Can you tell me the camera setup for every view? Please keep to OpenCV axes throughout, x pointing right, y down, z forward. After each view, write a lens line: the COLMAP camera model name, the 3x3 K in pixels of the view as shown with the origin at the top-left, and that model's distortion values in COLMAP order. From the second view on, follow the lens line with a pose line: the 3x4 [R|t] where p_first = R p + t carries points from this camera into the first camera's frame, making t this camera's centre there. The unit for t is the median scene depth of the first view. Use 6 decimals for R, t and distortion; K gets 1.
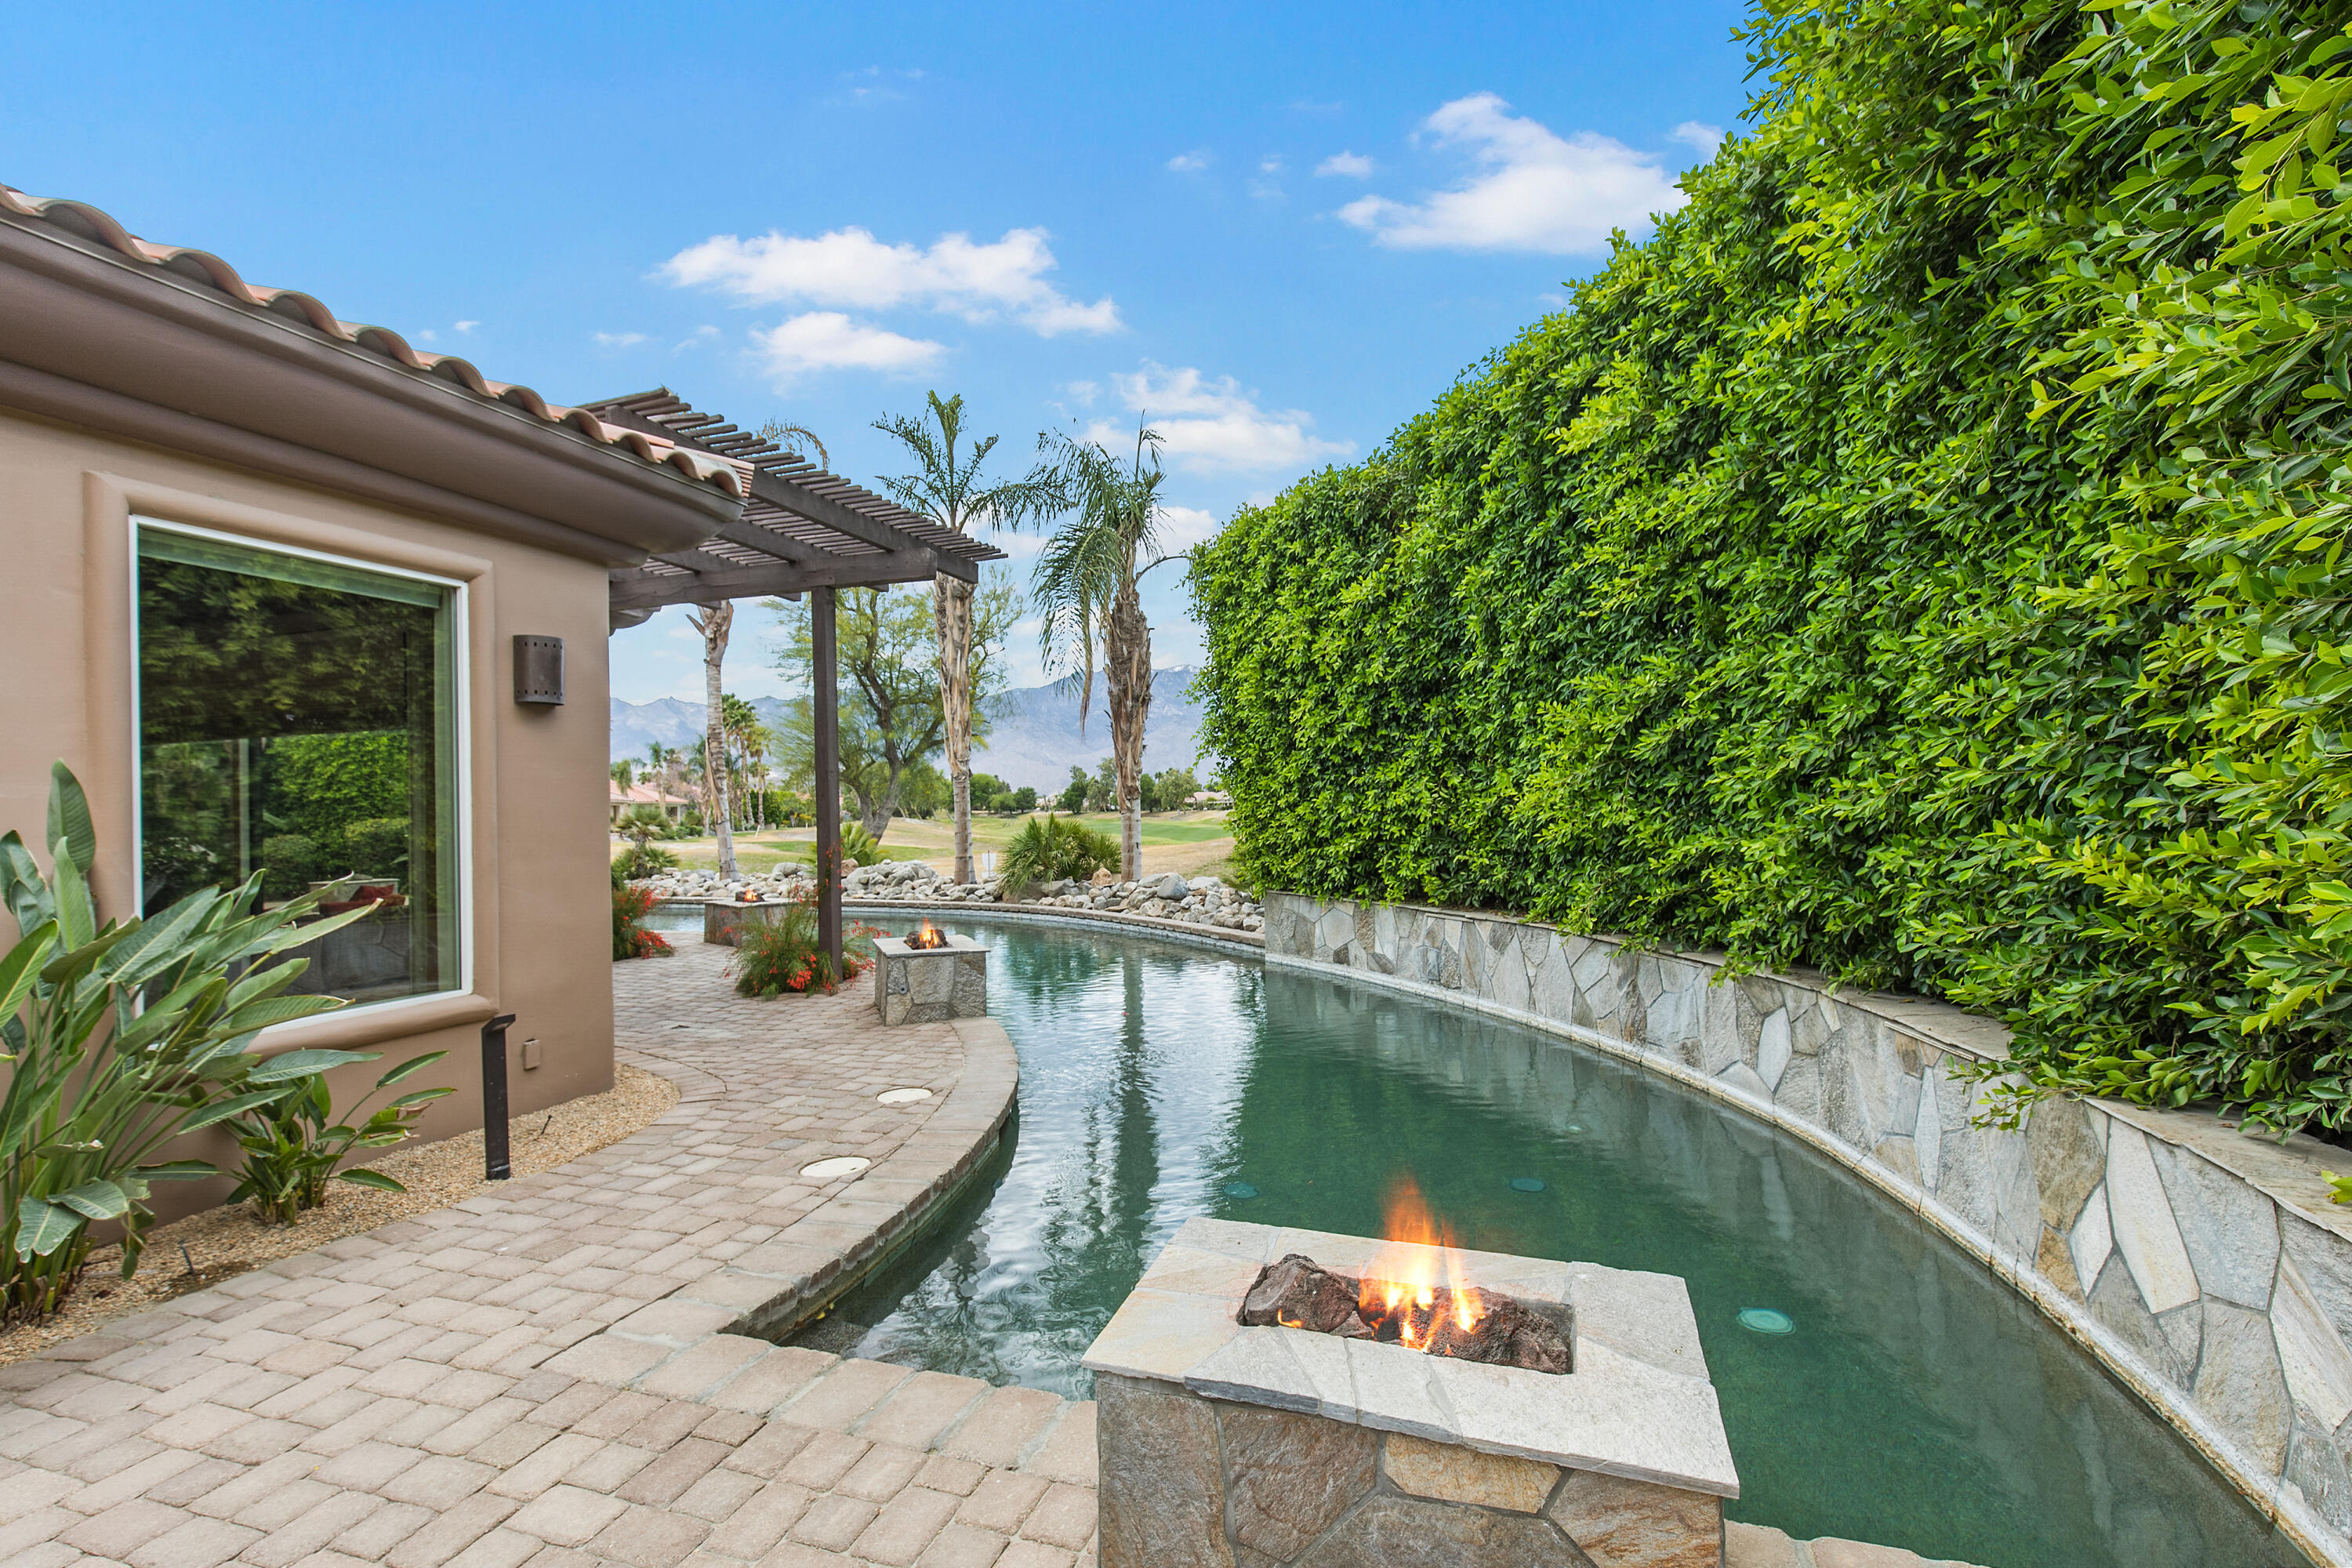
lens RADIAL K [[1079.2, 0, 1170.5], [0, 1079.2, 804.2], [0, 0, 1]] dist [-0.000412, -0.000002]
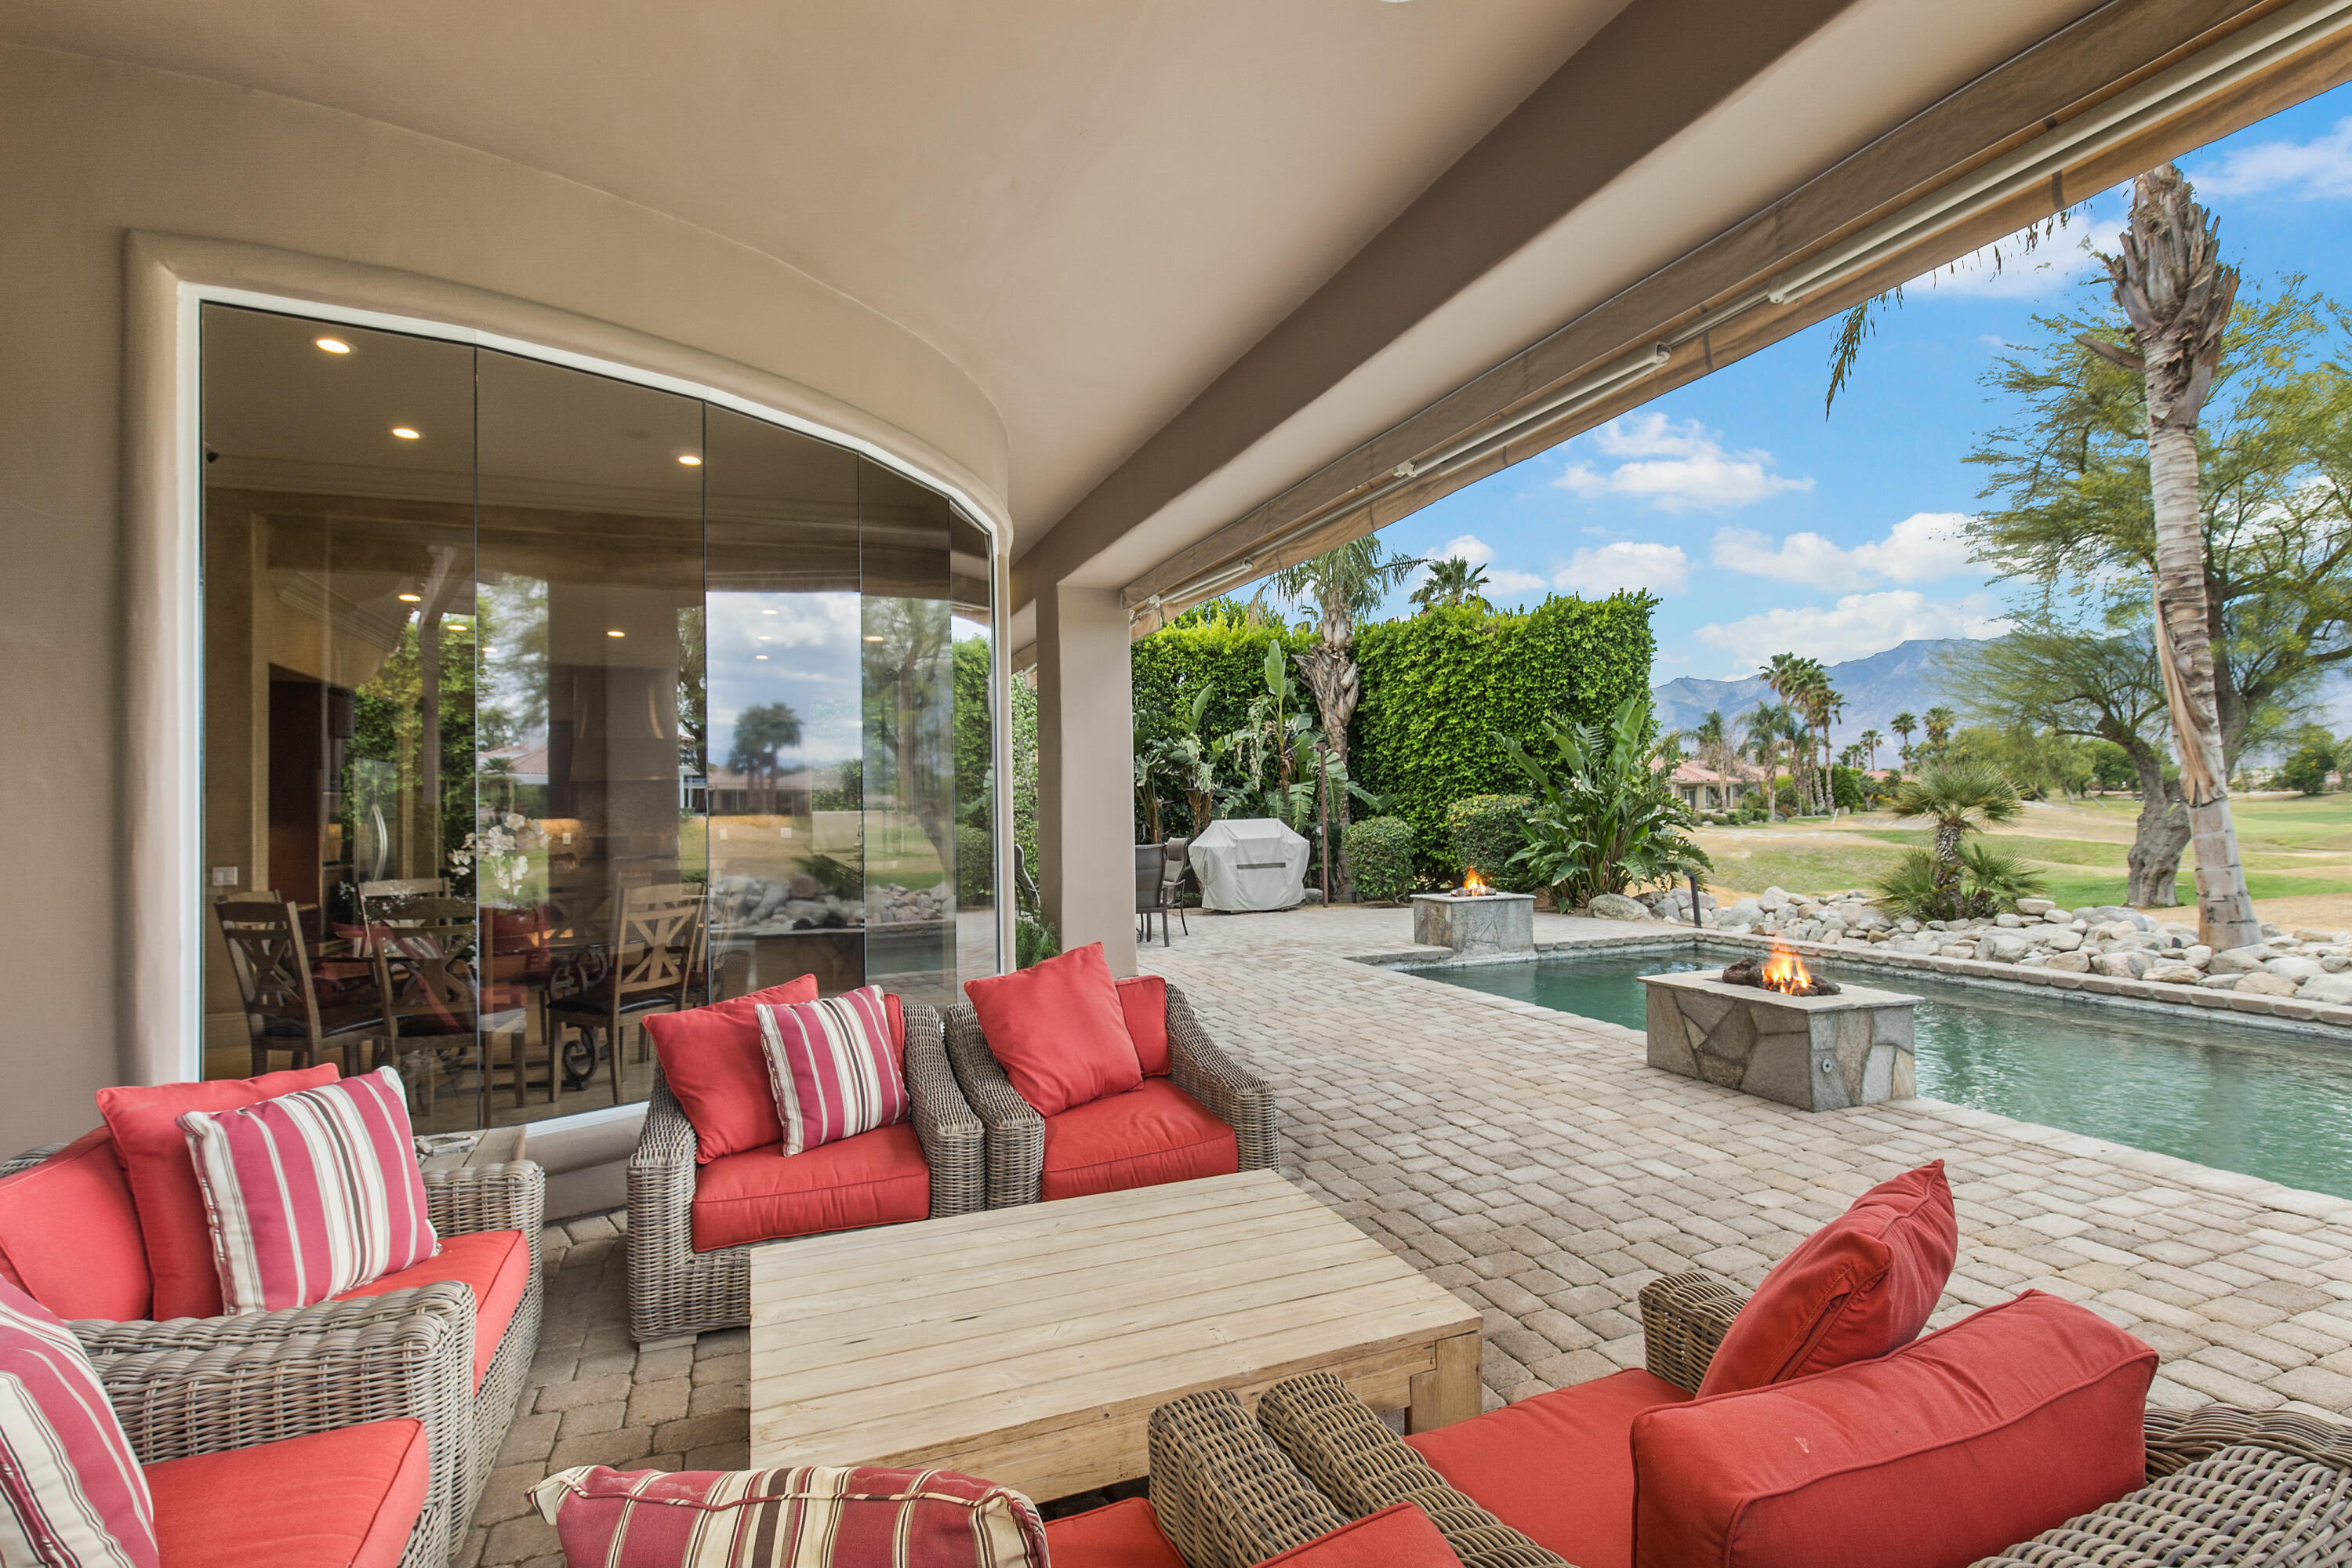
lens RADIAL K [[1095.7, 0, 1176.0], [0, 1095.7, 784.0], [0, 0, 1]] dist [-0.000400, -0.000134]
pose [[0.646492, -0.008227, -0.762876, -0.177048], [0.006732, 0.999964, -0.005078, 0.004735], [0.762891, -0.001853, 0.646524, 0.214345]]
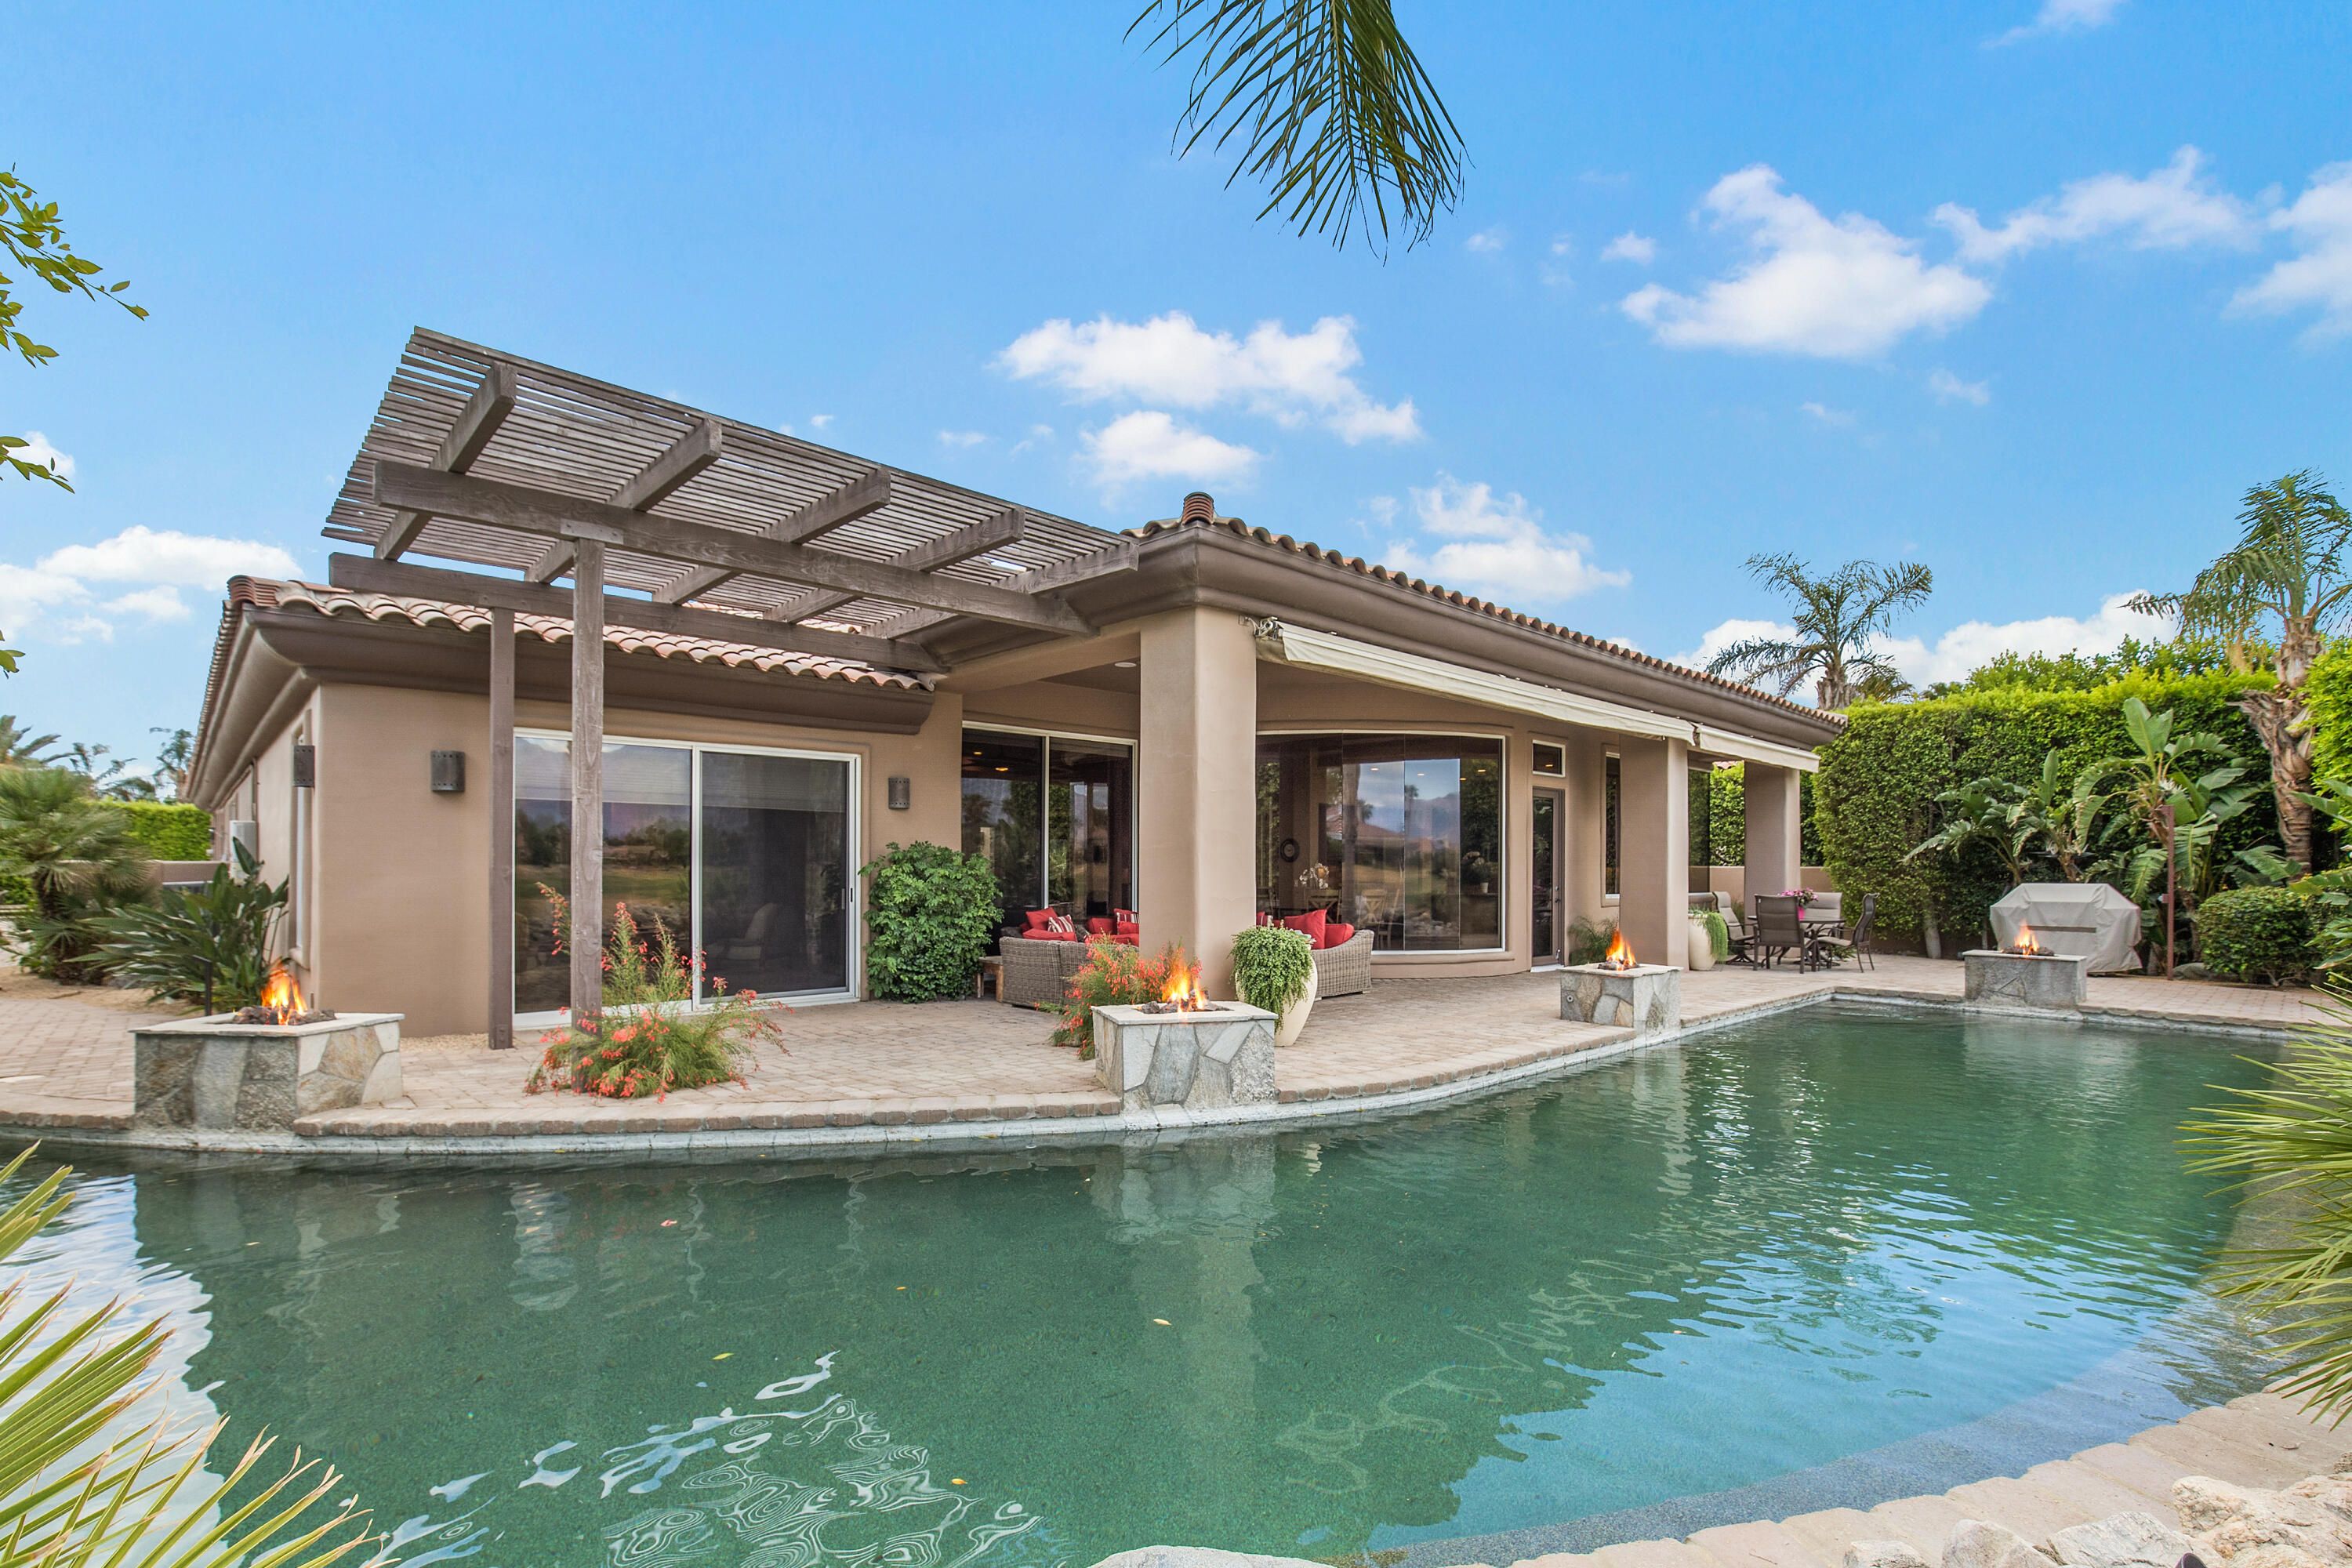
lens RADIAL K [[1059.7, 0, 1167.3], [0, 1059.7, 823.7], [0, 0, 1]] dist [-0.003012, -0.000444]
pose [[-0.475182, -0.019767, -0.879665, 0.026278], [-0.004615, 0.999790, -0.019974, 0.003177], [0.879875, -0.005432, -0.475174, 0.380063]]
